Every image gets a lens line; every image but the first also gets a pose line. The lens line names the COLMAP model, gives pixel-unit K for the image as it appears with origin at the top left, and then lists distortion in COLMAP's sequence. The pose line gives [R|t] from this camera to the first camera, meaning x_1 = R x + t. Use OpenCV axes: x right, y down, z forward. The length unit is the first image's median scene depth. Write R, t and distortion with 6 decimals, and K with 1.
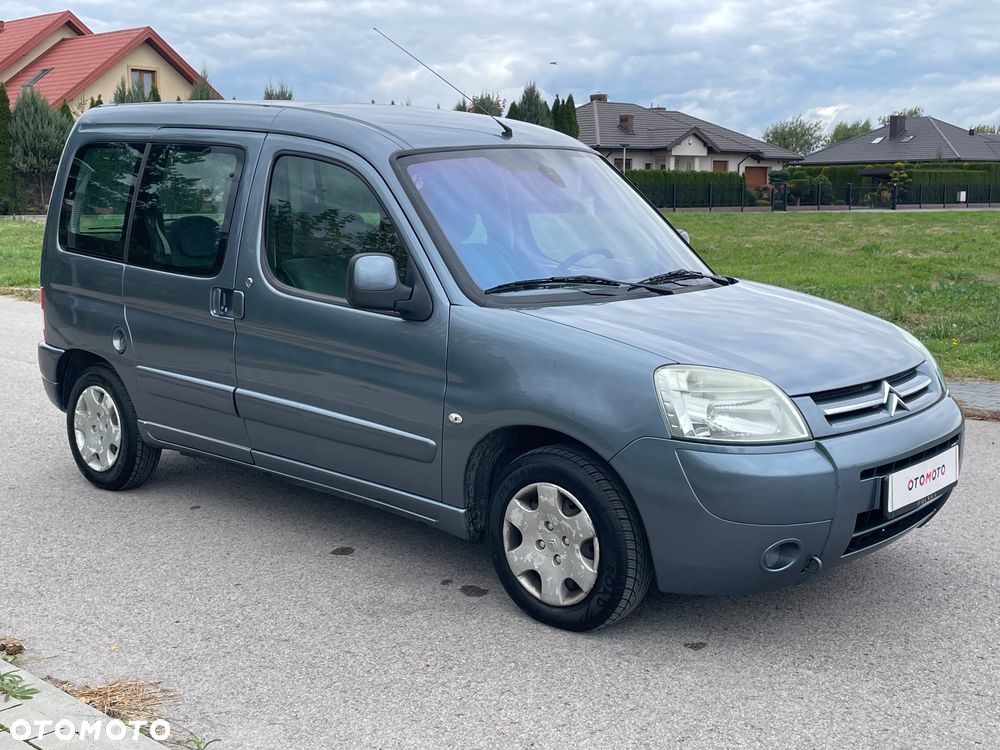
lens RADIAL K [[1203.6, 0, 498.0], [0, 1203.6, 372.8], [0, 0, 1]] dist [0.074379, 0.000000]
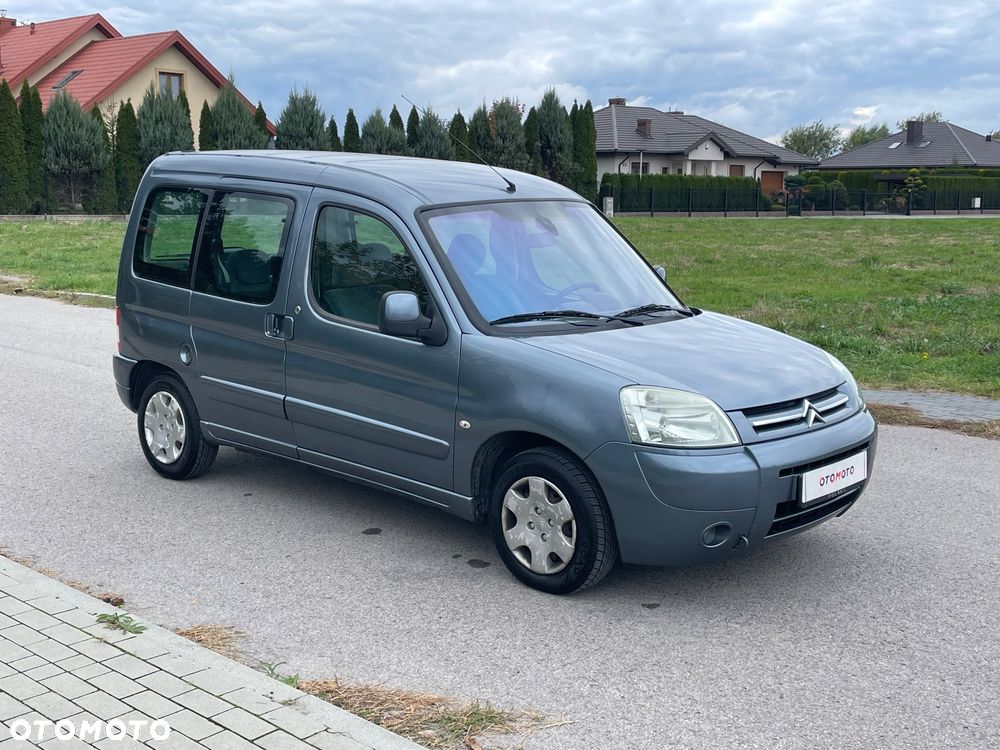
lens RADIAL K [[1203.6, 0, 501.8], [0, 1203.6, 376.7], [0, 0, 1]] dist [0.074379, 0.000000]
pose [[0.999867, 0.011447, -0.011580, 0.015248], [-0.011393, 0.999924, 0.004769, -0.016440], [0.011634, -0.004636, 0.999922, -0.225937]]
